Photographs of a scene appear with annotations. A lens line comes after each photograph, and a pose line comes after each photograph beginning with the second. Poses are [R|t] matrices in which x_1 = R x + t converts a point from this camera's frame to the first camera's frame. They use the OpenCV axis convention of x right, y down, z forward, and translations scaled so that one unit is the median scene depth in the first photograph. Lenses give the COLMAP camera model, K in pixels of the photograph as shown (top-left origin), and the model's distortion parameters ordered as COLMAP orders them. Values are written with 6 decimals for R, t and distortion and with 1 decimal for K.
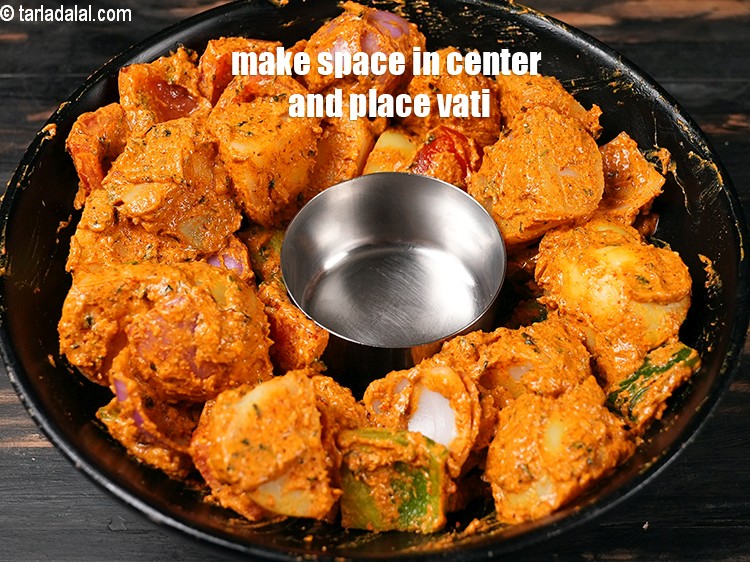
lens RADIAL K [[1189.4, 0, 388.6], [0, 1189.4, 279.2], [0, 0, 1]] dist [-0.046741, 0.000000]
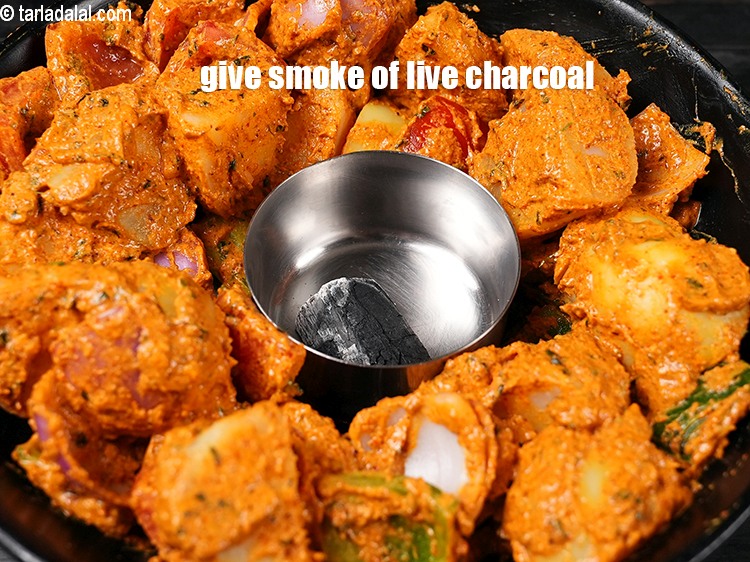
lens RADIAL K [[1189.4, 0, 371.5], [0, 1189.4, 282.3], [0, 0, 1]] dist [-0.046741, 0.000000]
pose [[0.999788, -0.001945, 0.020482, -0.021248], [0.001680, 0.999915, 0.012957, -0.010600], [-0.020505, -0.012920, 0.999706, 0.191824]]
